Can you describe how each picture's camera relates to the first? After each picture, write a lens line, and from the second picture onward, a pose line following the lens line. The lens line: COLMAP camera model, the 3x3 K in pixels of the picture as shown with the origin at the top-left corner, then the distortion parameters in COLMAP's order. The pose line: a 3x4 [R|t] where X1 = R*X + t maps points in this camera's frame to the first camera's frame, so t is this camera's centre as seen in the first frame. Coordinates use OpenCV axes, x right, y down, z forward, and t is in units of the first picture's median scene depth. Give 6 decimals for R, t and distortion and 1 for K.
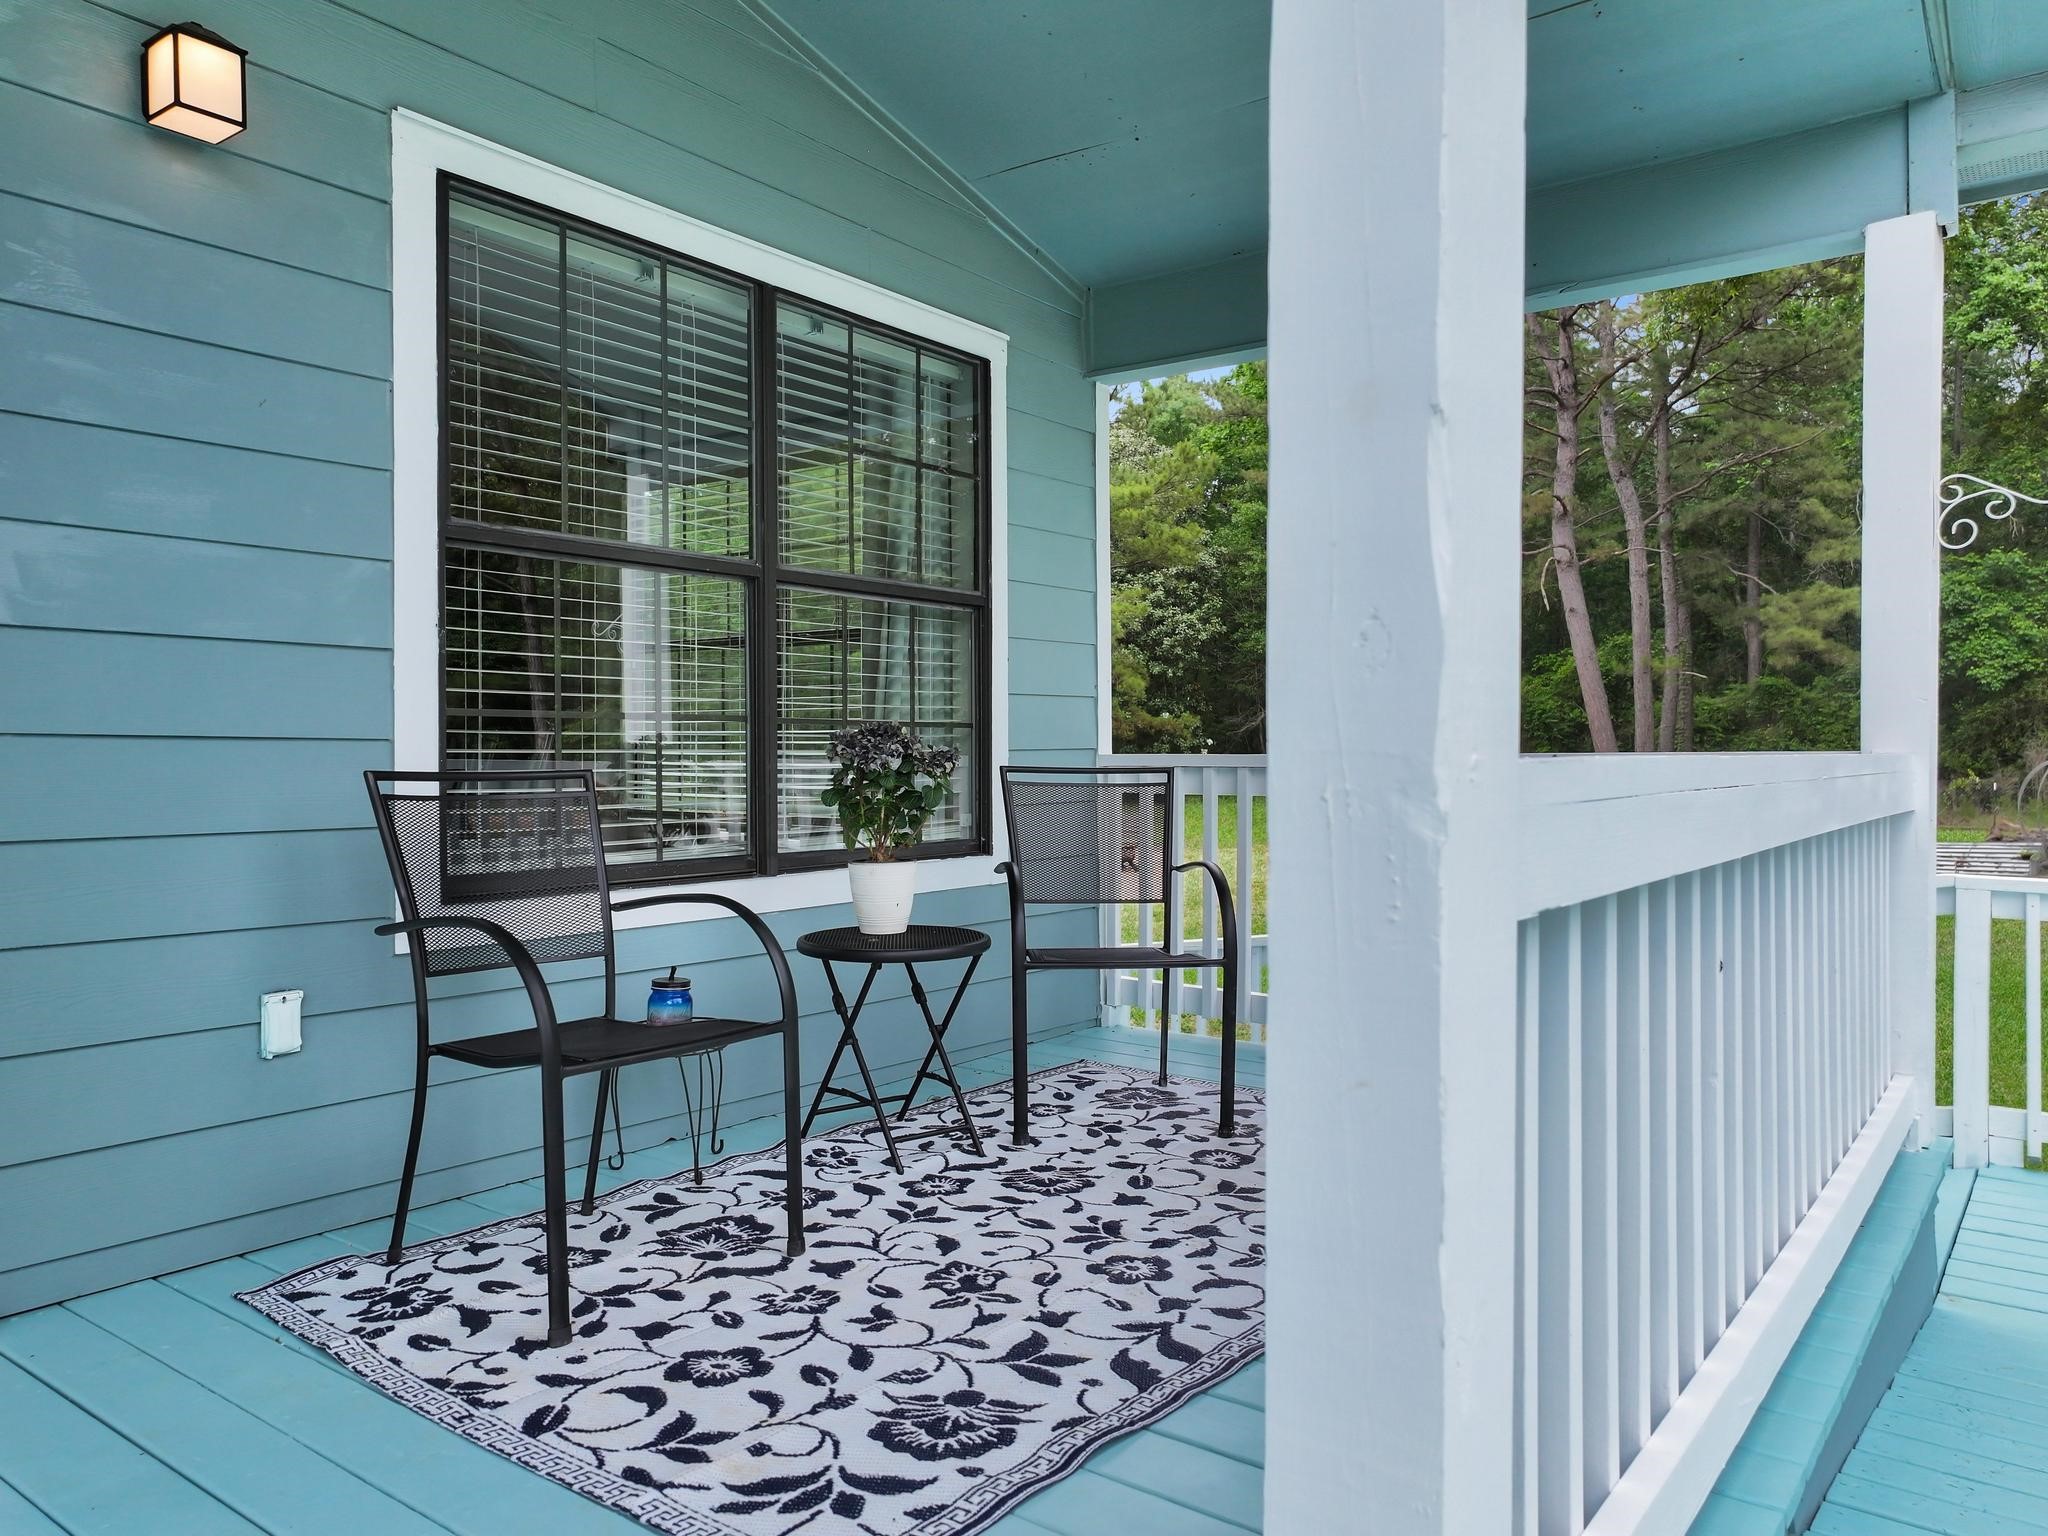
lens RADIAL K [[1475.3, 0, 1022.4], [0, 1475.3, 762.2], [0, 0, 1]] dist [0.019171, -0.004239]
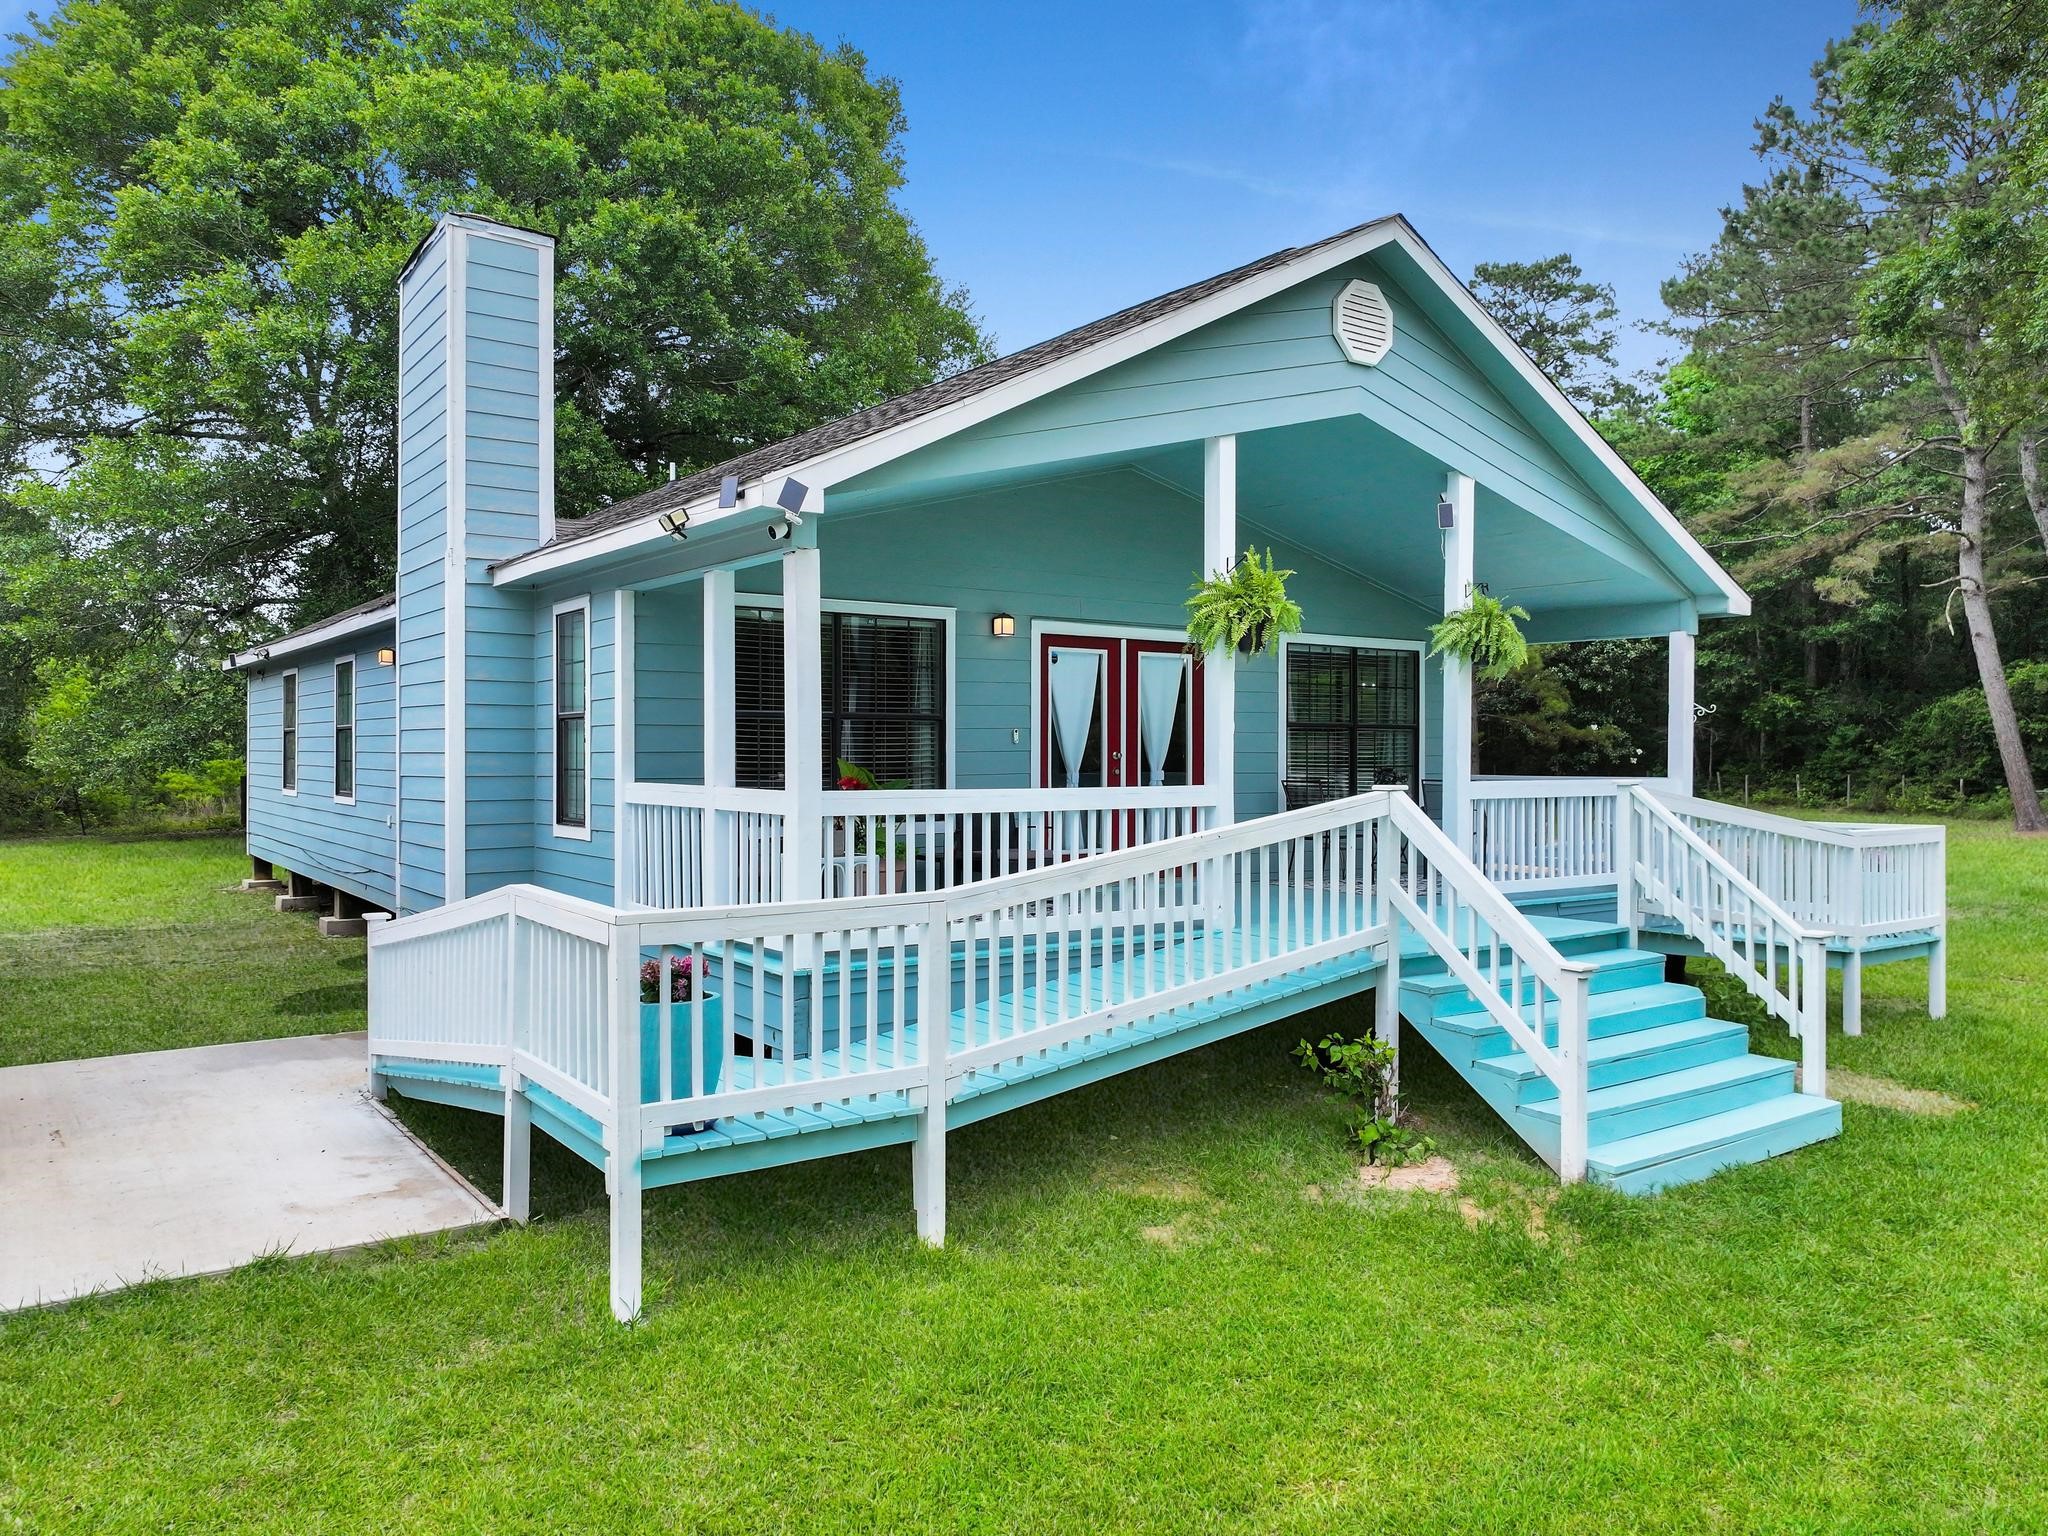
lens RADIAL K [[1475.3, 0, 1022.4], [0, 1475.3, 762.2], [0, 0, 1]] dist [0.019171, -0.004239]
pose [[0.957179, 0.004441, -0.289462, 0.097991], [-0.004693, 0.999989, -0.000175, -0.035555], [0.289458, 0.001525, 0.957189, -2.745964]]
